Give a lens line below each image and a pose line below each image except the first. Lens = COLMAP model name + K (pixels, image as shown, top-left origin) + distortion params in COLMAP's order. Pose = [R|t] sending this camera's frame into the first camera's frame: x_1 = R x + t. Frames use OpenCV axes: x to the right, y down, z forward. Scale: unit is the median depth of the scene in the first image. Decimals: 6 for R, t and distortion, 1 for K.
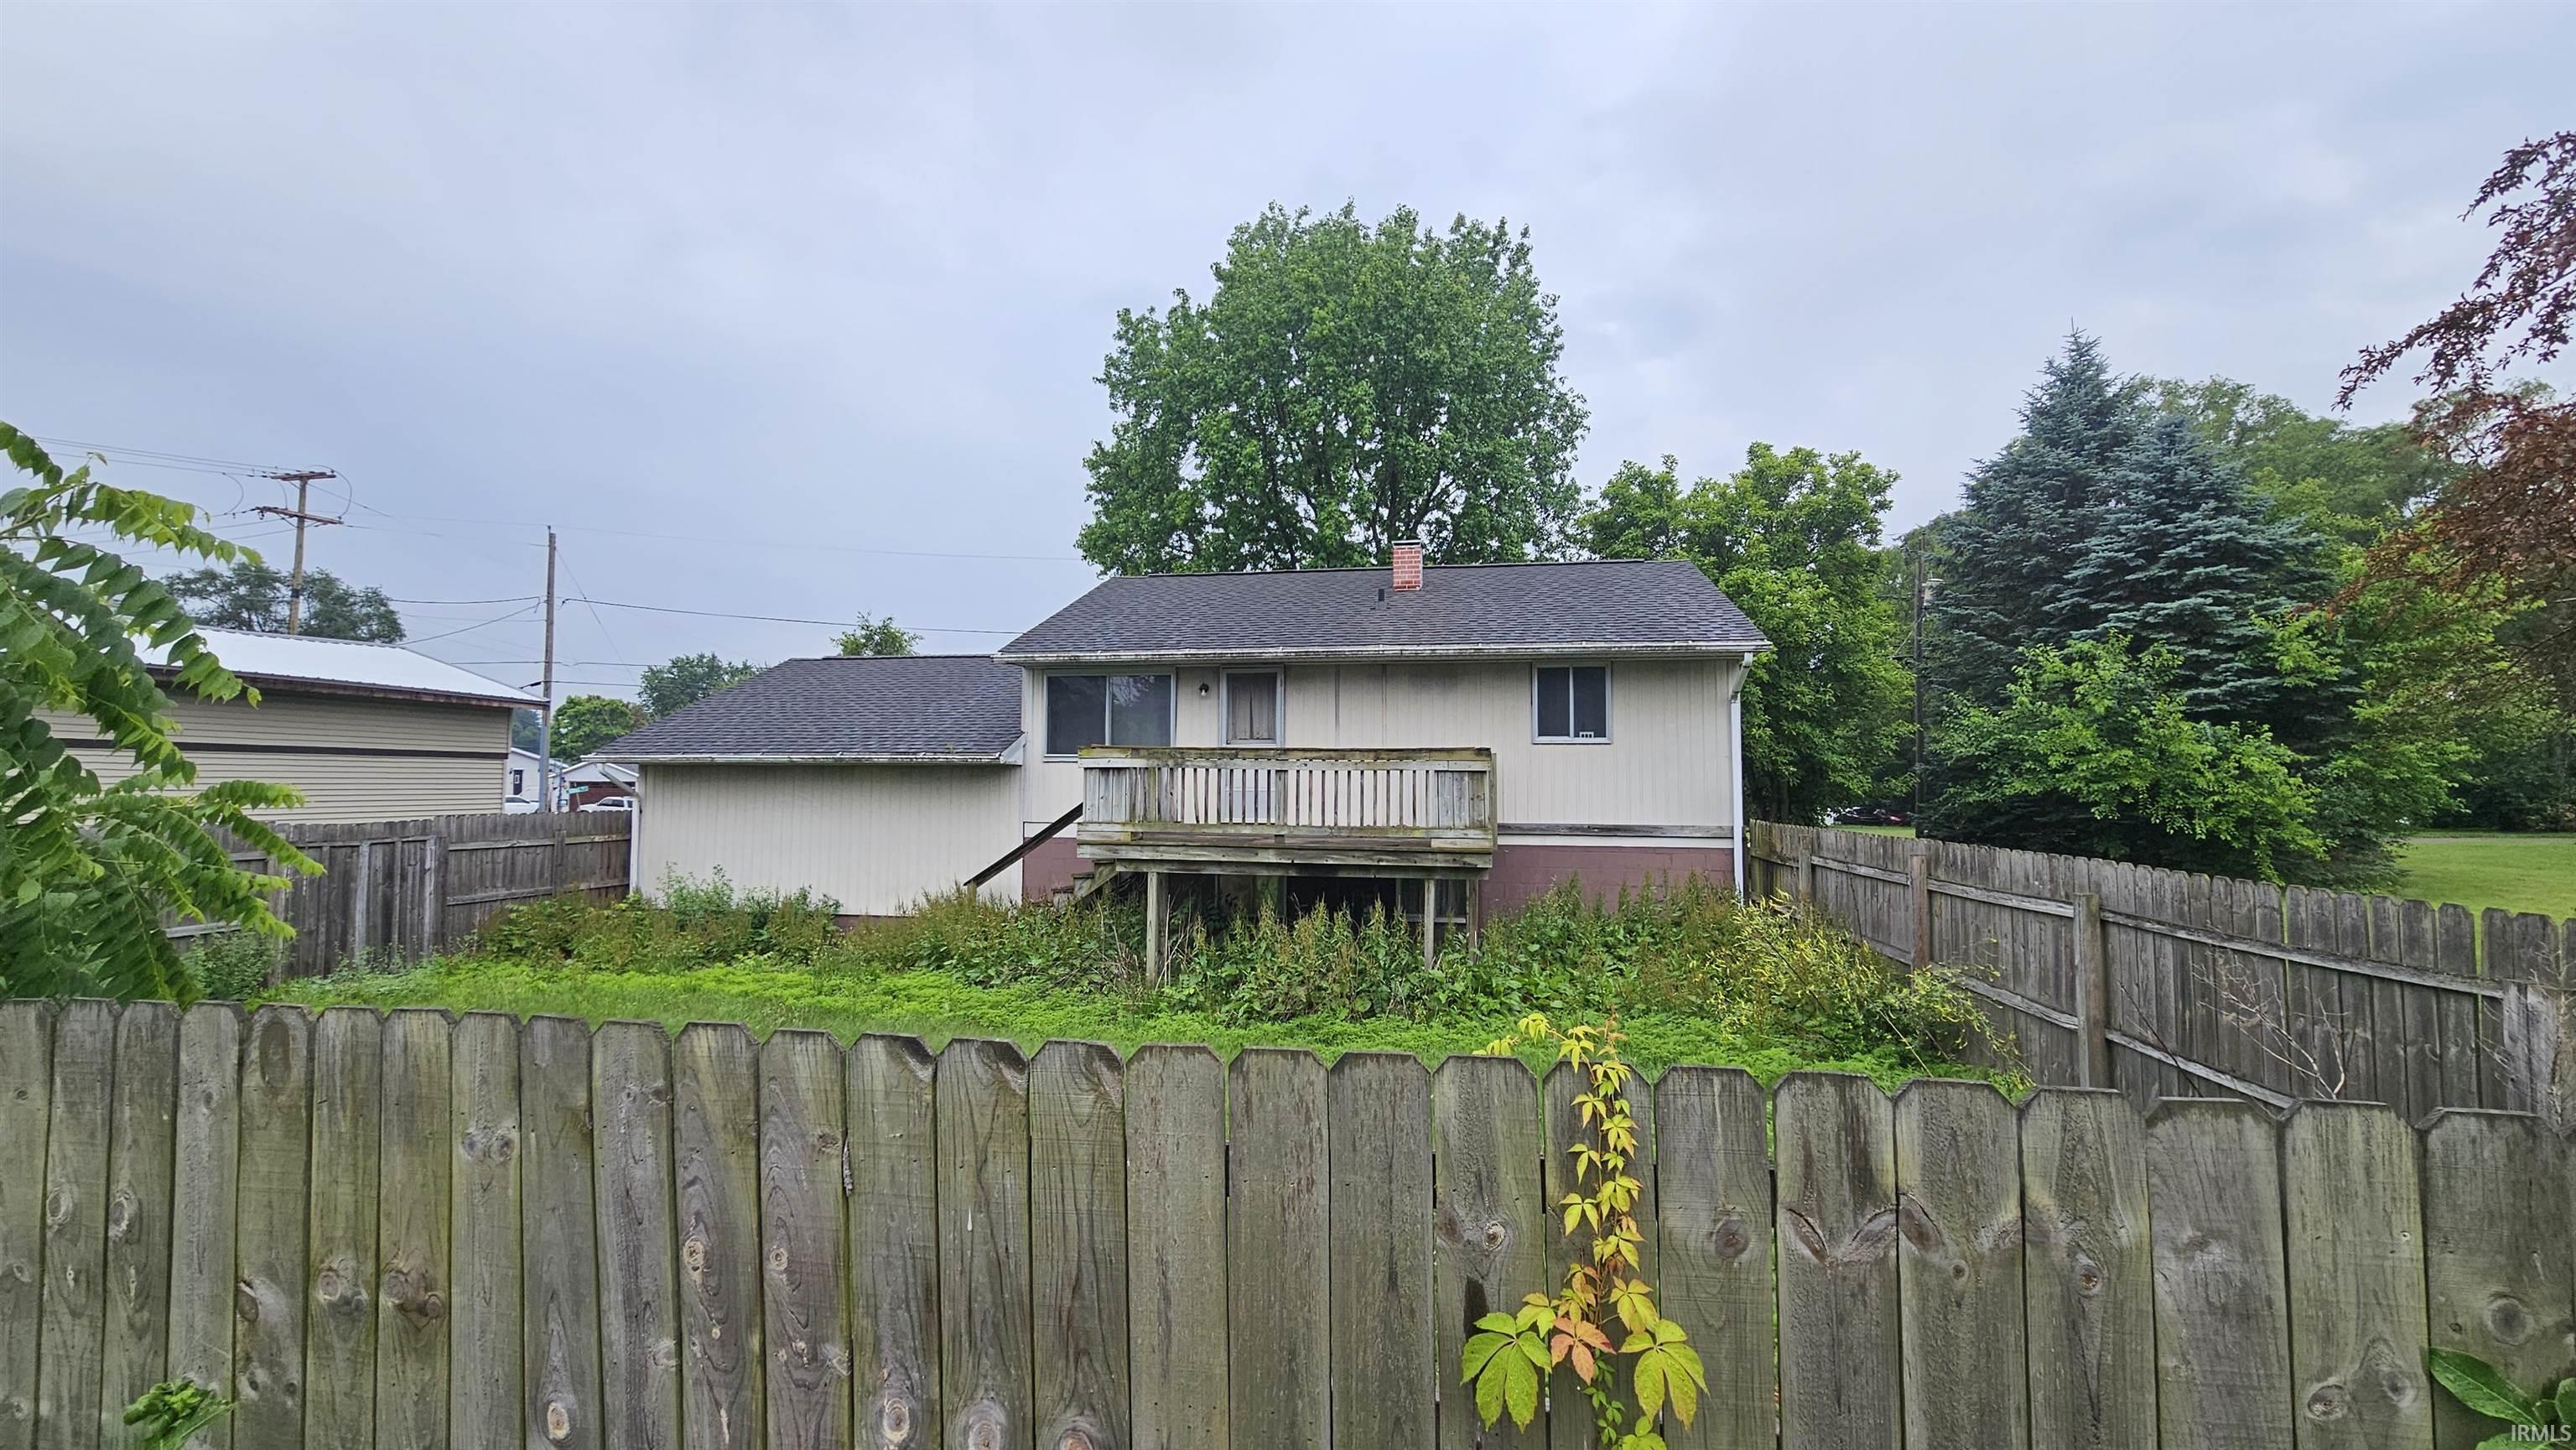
lens RADIAL K [[1055.8, 0, 1288.8], [0, 1055.8, 734.2], [0, 0, 1]] dist [-0.004898, 0.000463]
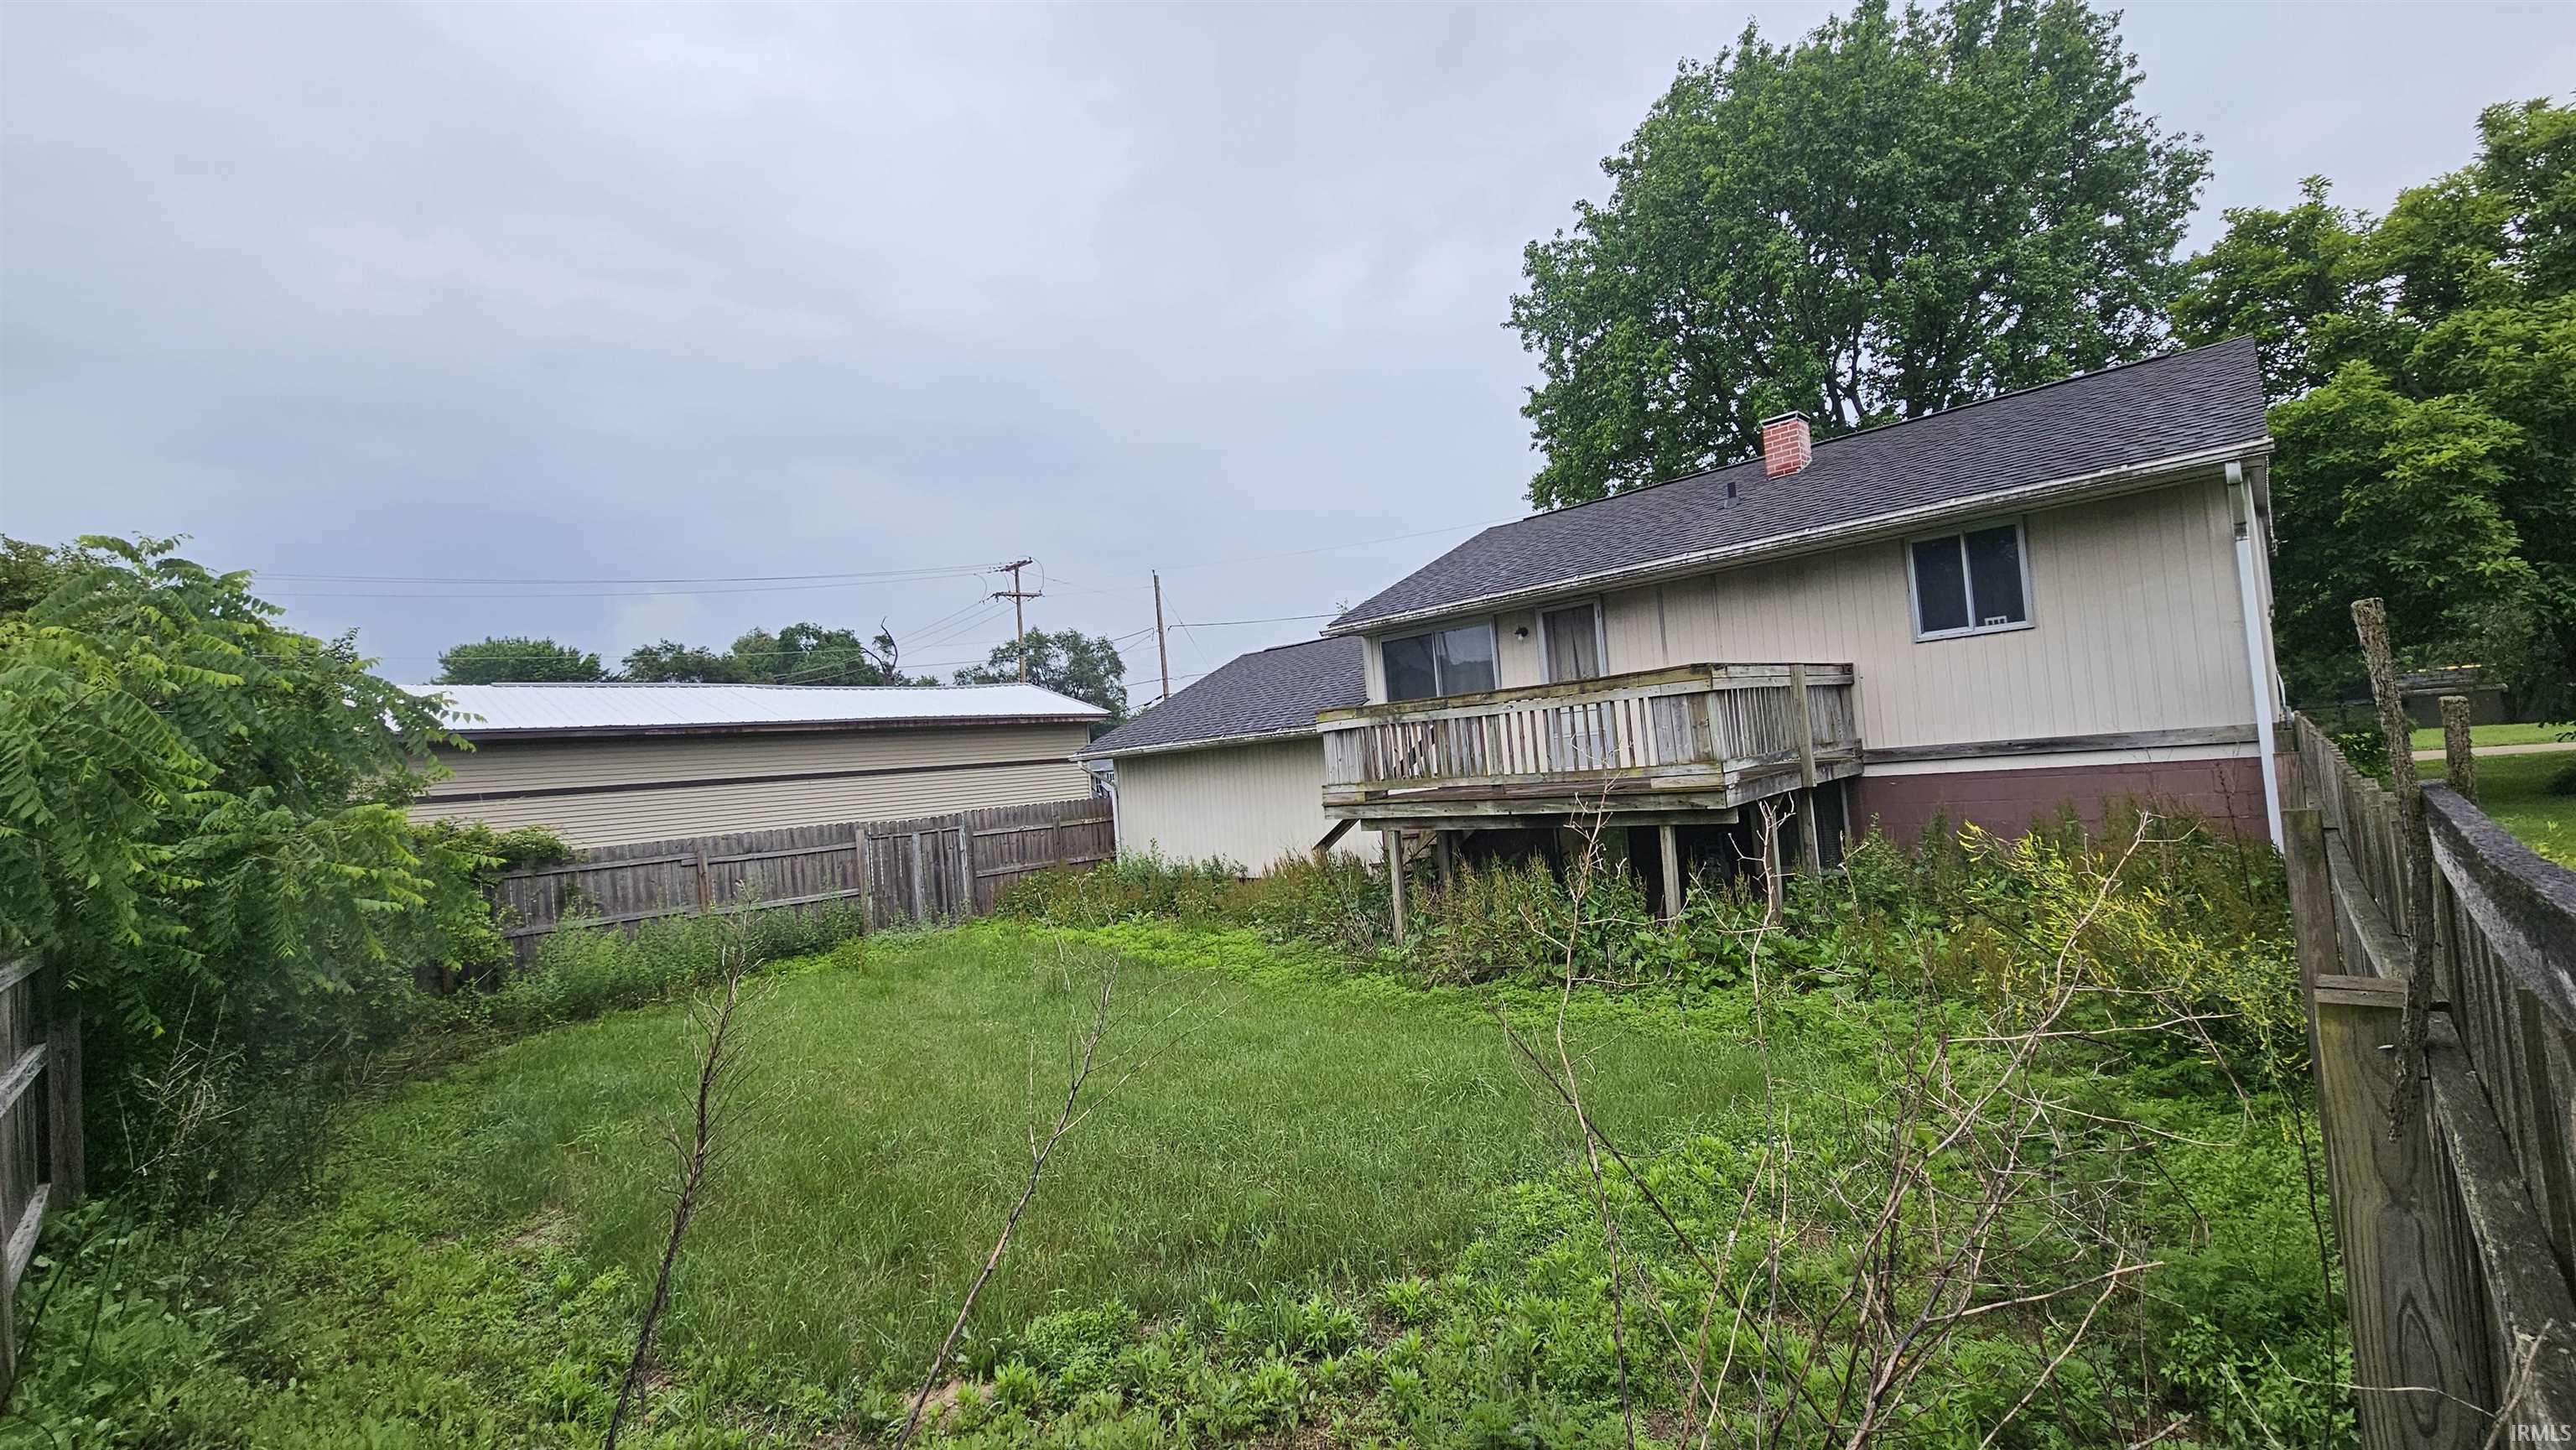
lens RADIAL K [[1055.0, 0, 1286.1], [0, 1055.0, 727.0], [0, 0, 1]] dist [-0.001574, 0.000107]
pose [[0.828382, -0.096283, -0.551827, 0.250753], [0.113875, 0.993492, -0.002399, 0.018440], [0.548466, -0.060852, 0.833955, 0.094165]]
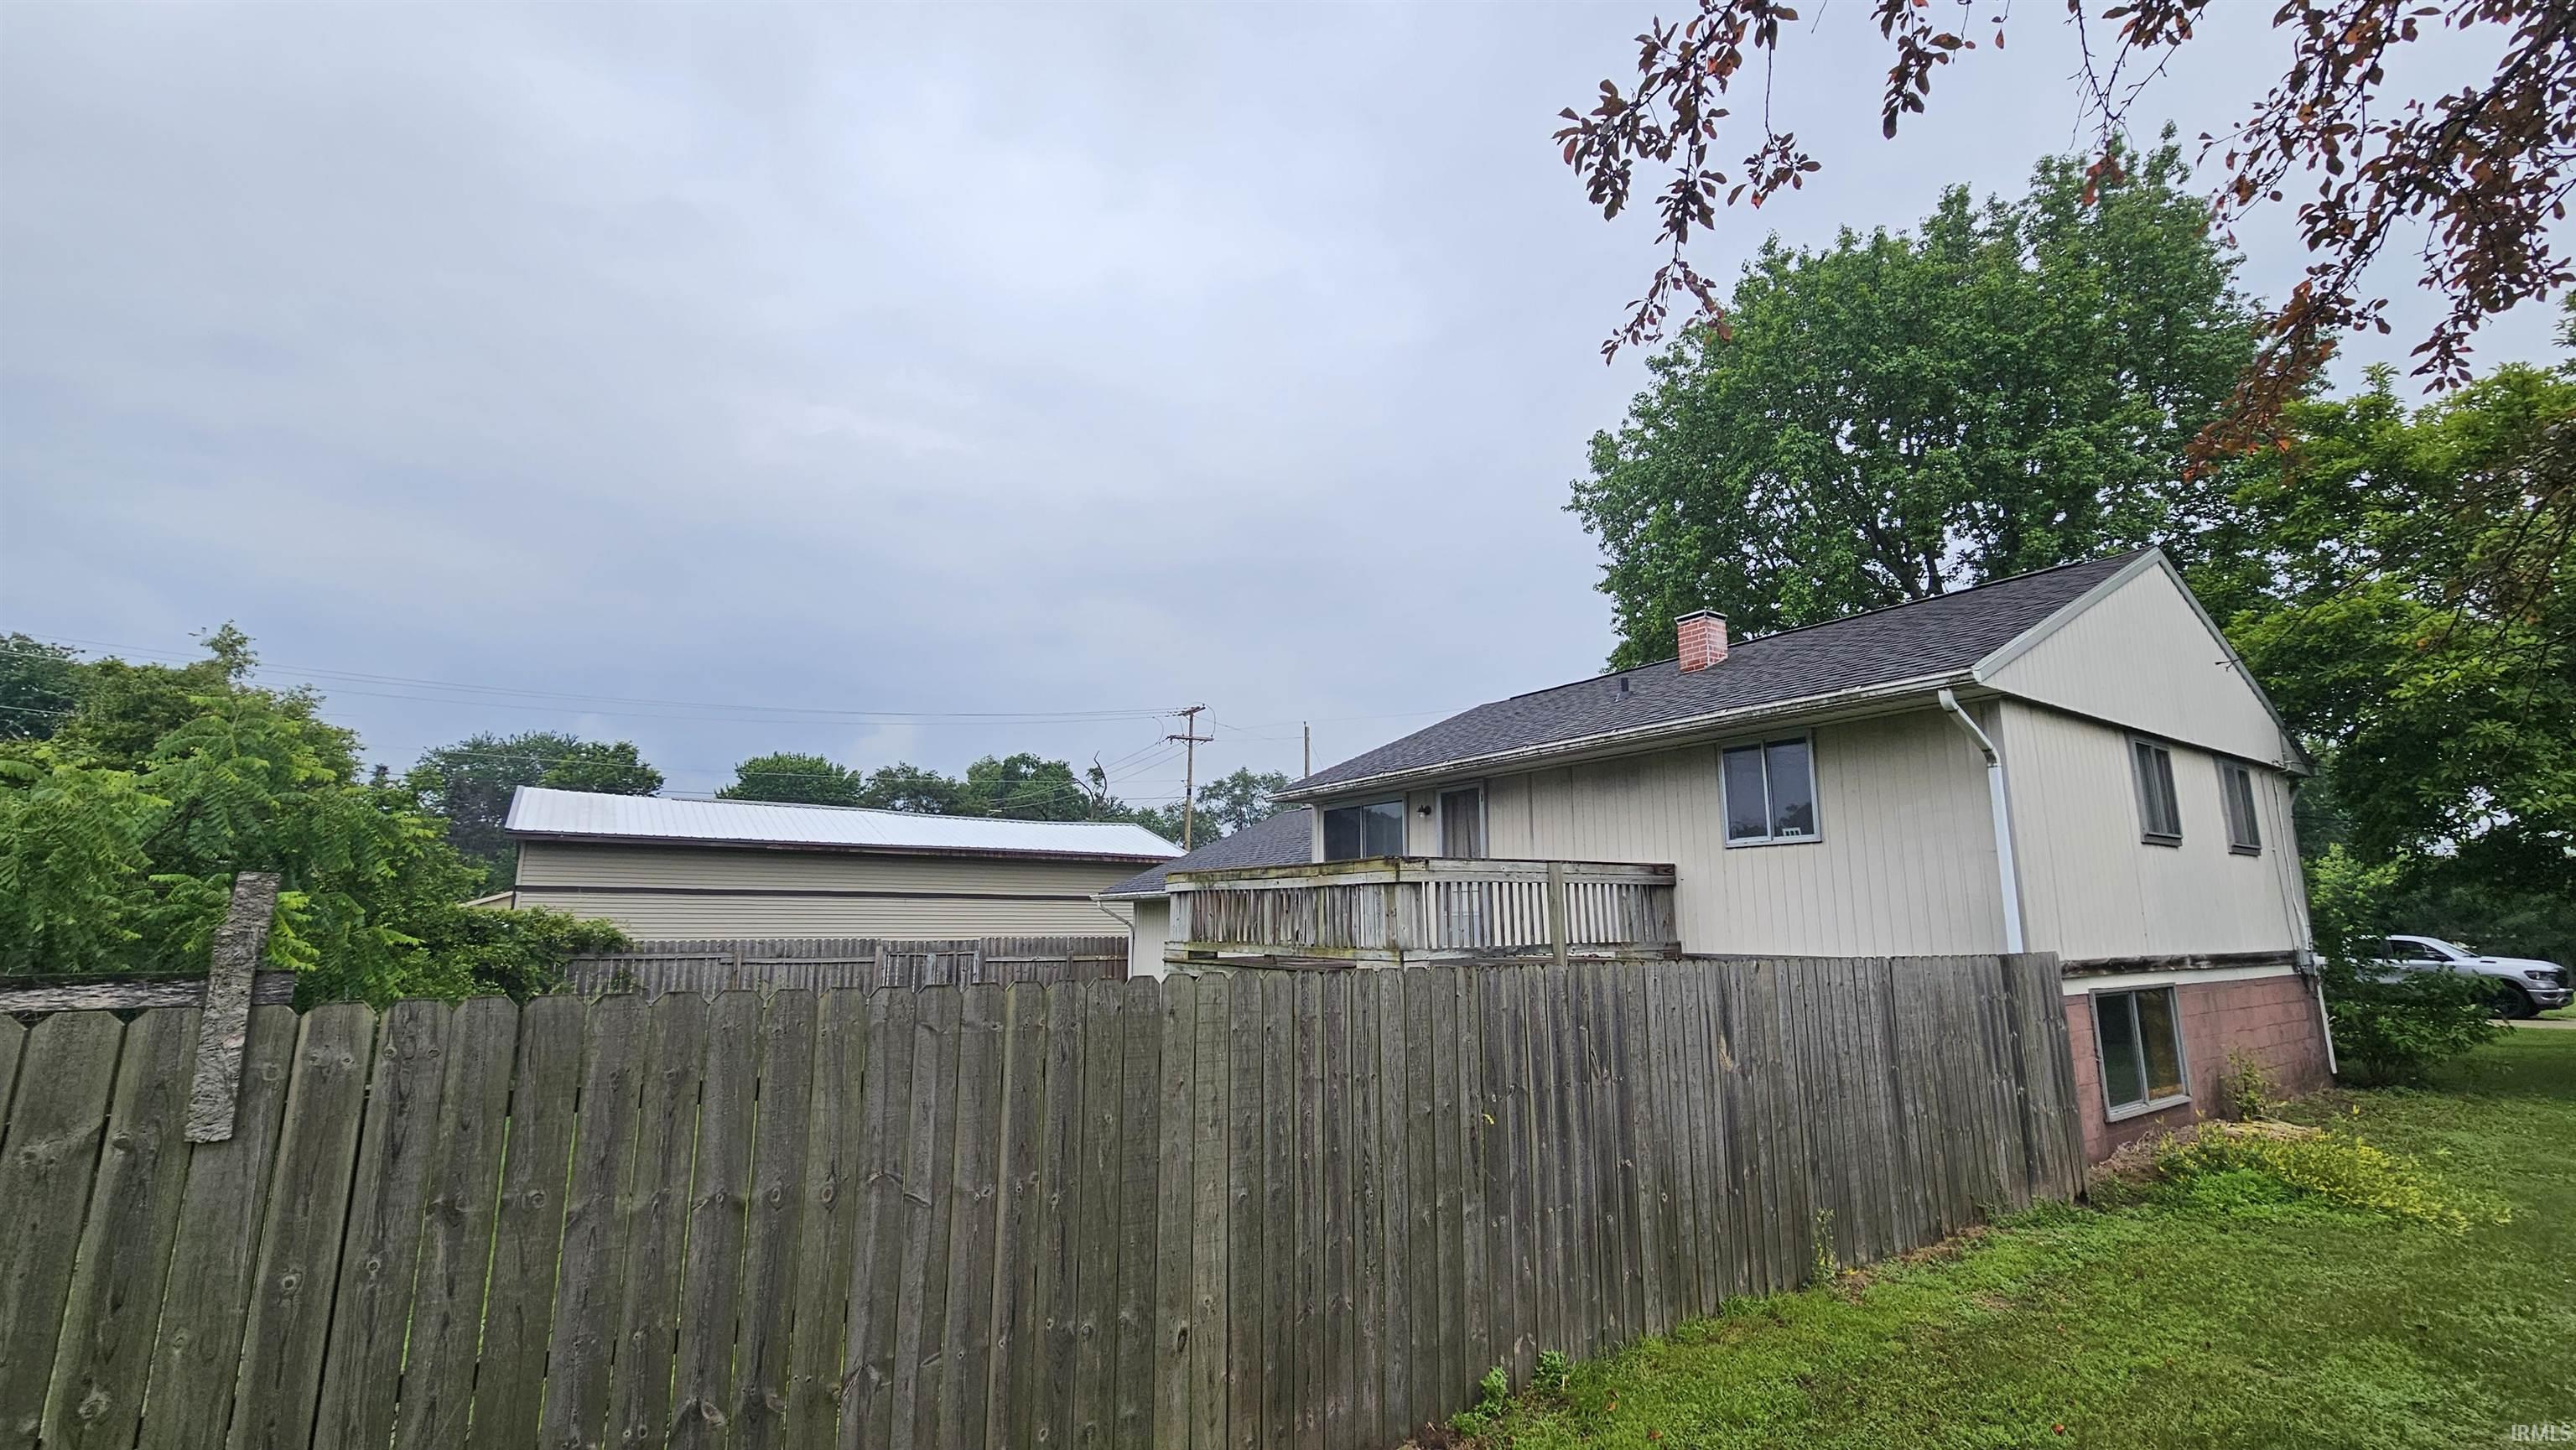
lens RADIAL K [[1060.4, 0, 1288.0], [0, 1060.4, 725.0], [0, 0, 1]] dist [-0.003450, 0.000340]
pose [[0.695245, -0.138550, -0.705293, 0.528605], [0.037123, 0.986858, -0.157267, 0.028017], [0.717814, 0.083156, 0.691251, 0.213646]]
